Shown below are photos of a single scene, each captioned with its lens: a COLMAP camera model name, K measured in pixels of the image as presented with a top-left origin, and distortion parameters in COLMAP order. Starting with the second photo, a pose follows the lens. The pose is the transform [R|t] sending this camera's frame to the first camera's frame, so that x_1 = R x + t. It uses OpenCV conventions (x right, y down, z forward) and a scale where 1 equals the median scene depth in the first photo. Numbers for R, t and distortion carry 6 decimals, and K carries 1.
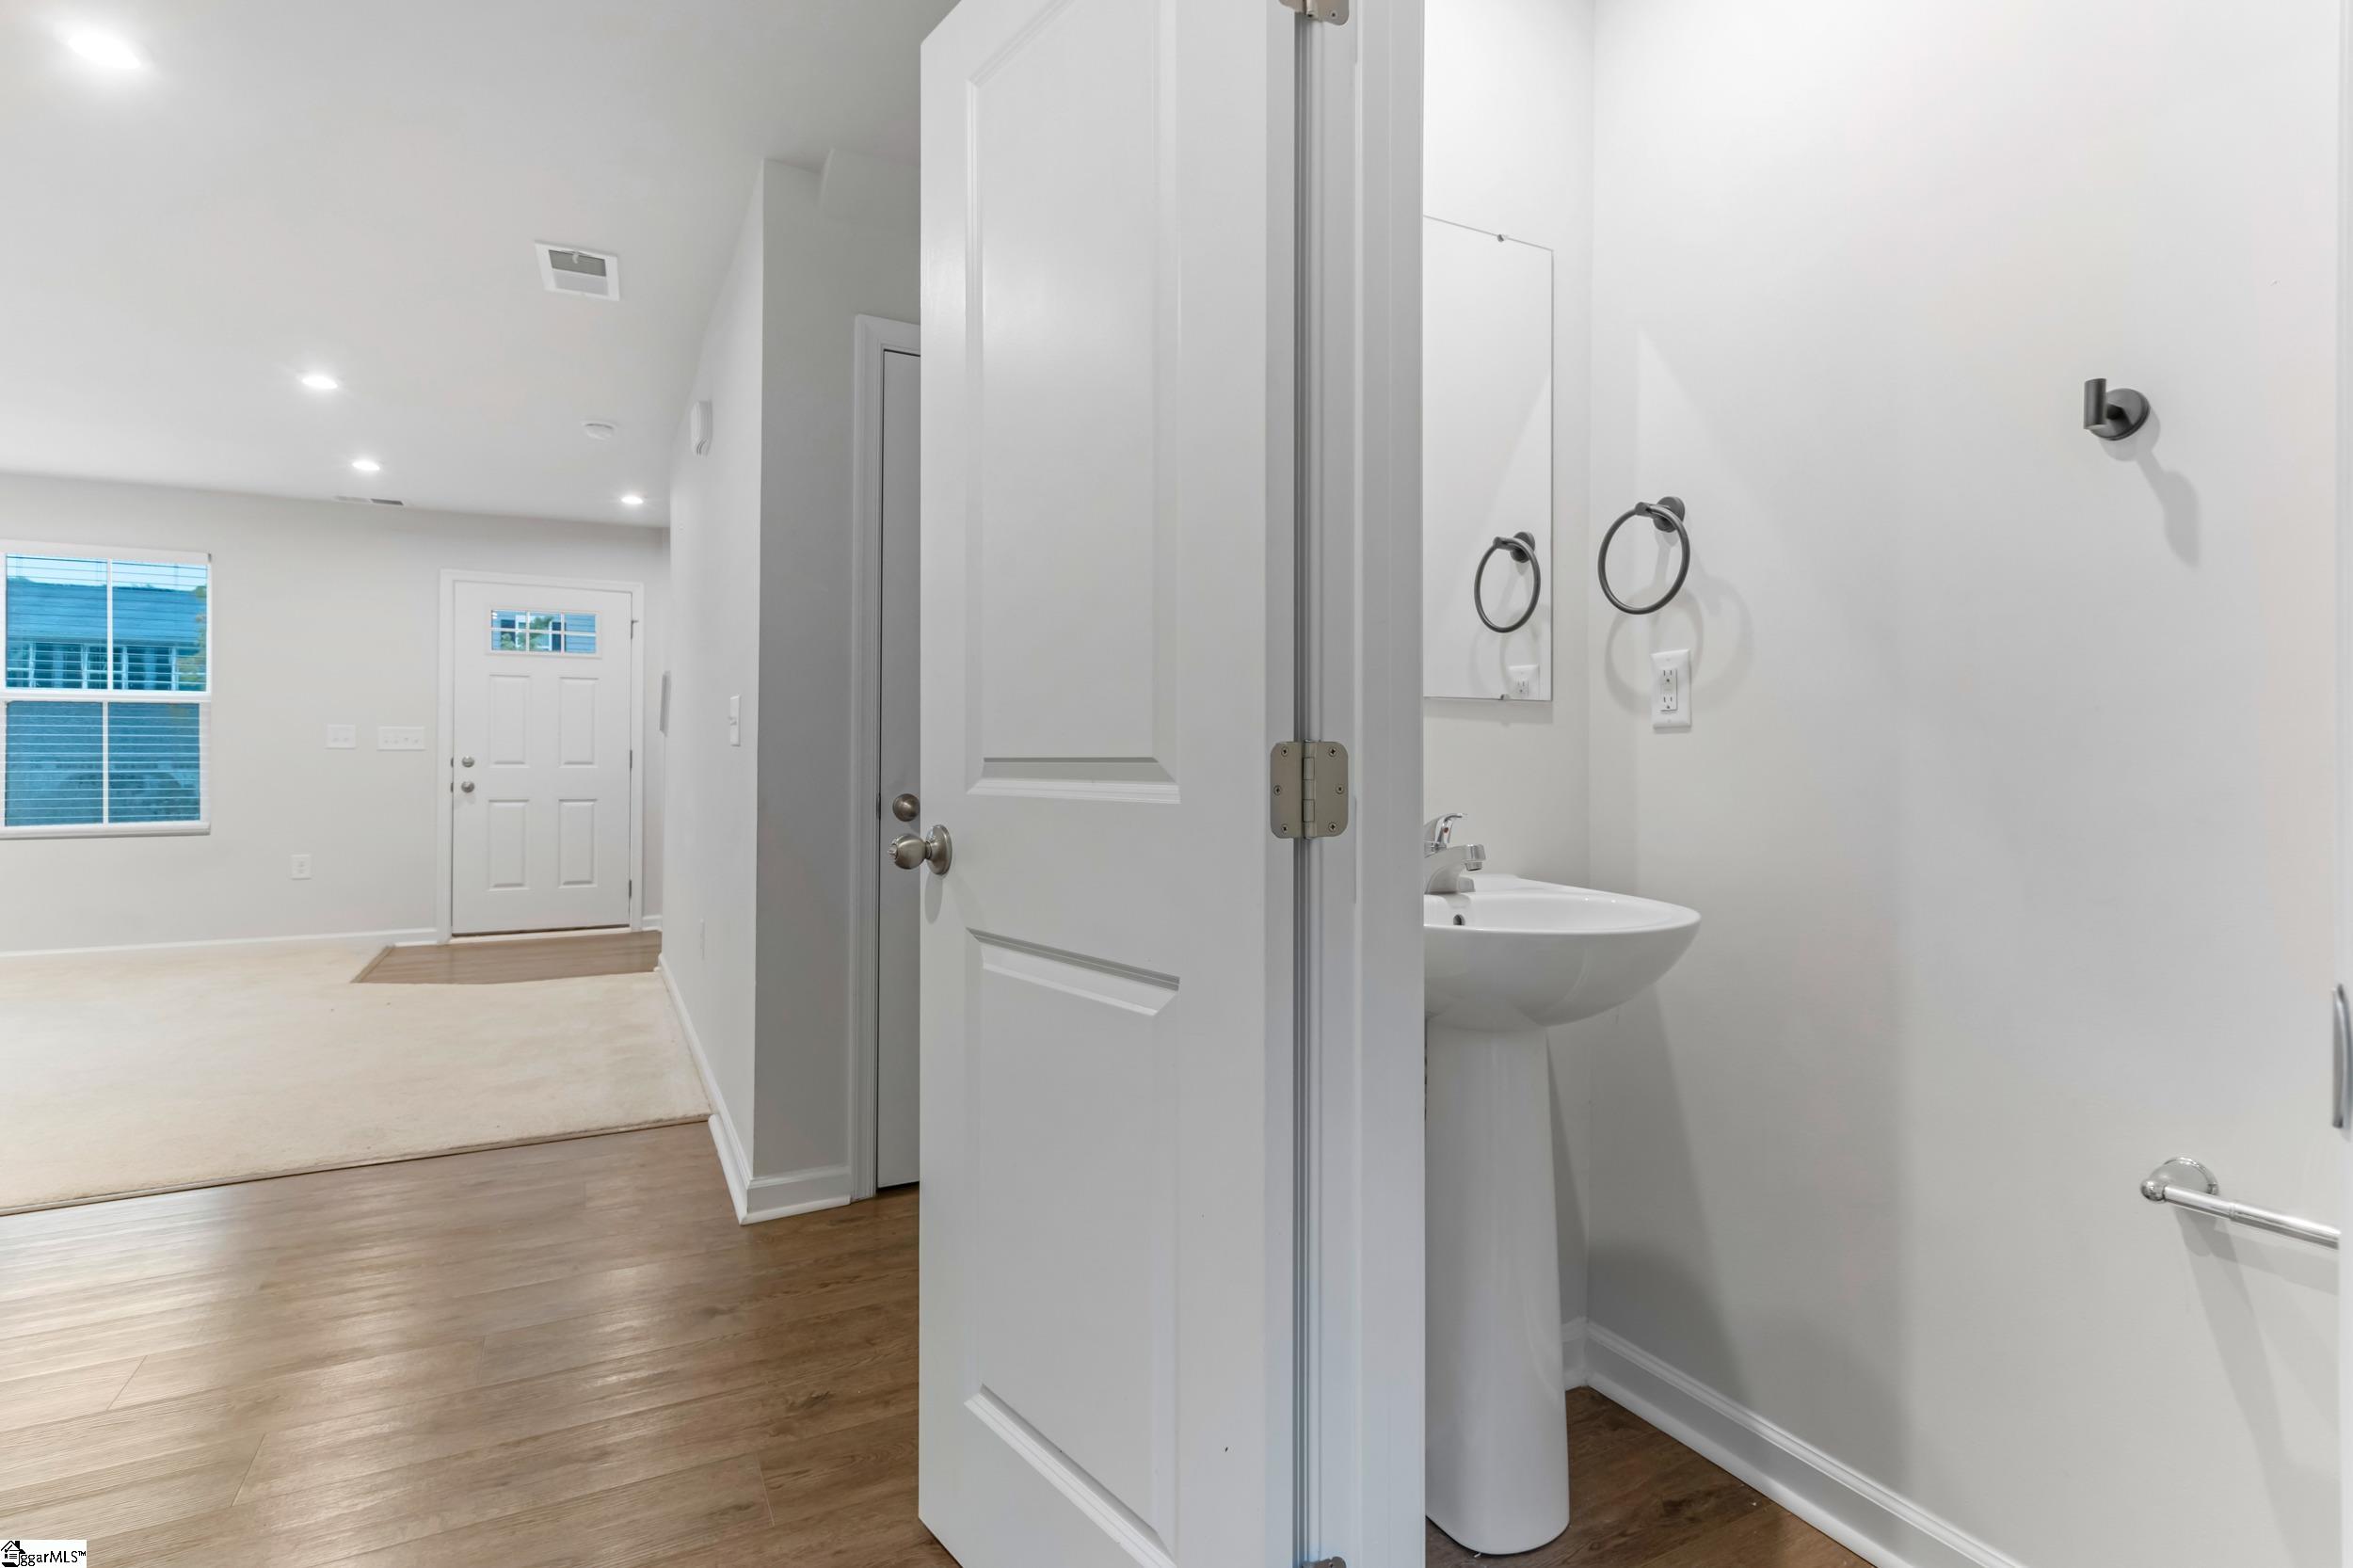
lens RADIAL K [[1133.0, 0, 1183.9], [0, 1133.0, 759.9], [0, 0, 1]] dist [0.009704, -0.000302]
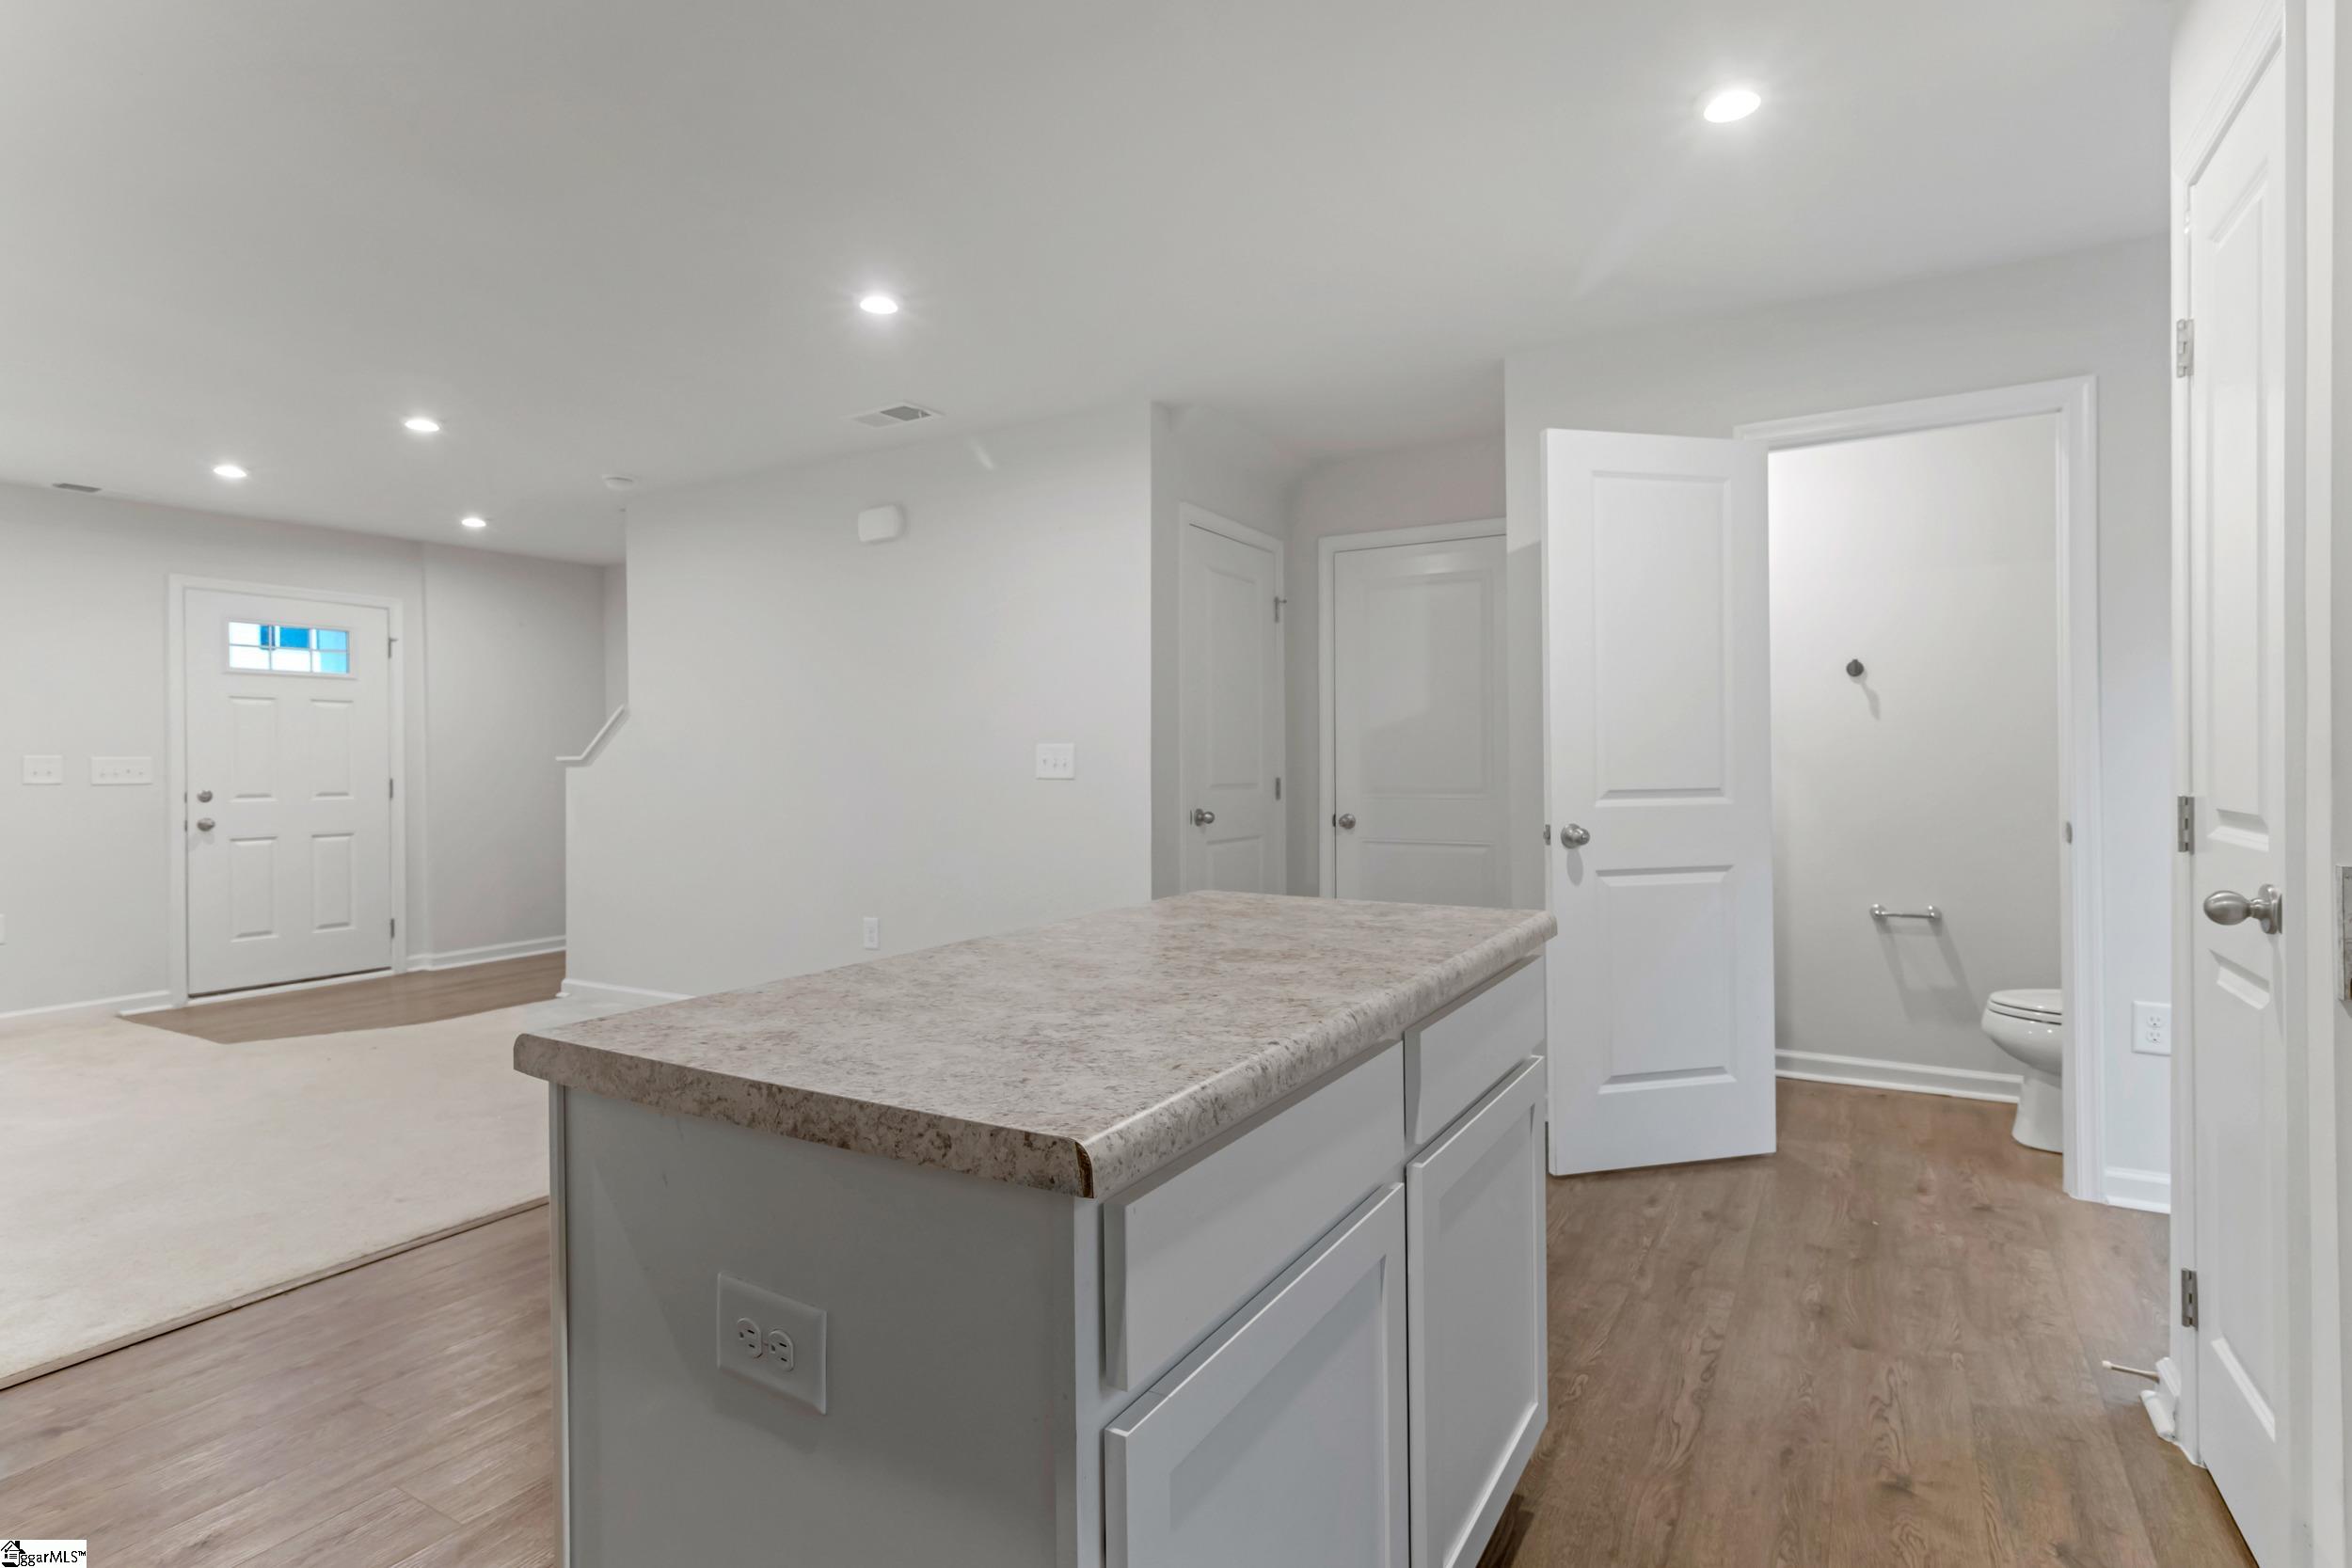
lens RADIAL K [[1132.4, 0, 1161.3], [0, 1132.4, 767.7], [0, 0, 1]] dist [0.009704, -0.000302]
pose [[0.858658, -0.016434, 0.512285, -0.448252], [0.014279, 0.999865, 0.008142, -0.016776], [-0.512350, 0.000323, 0.858777, -0.127457]]
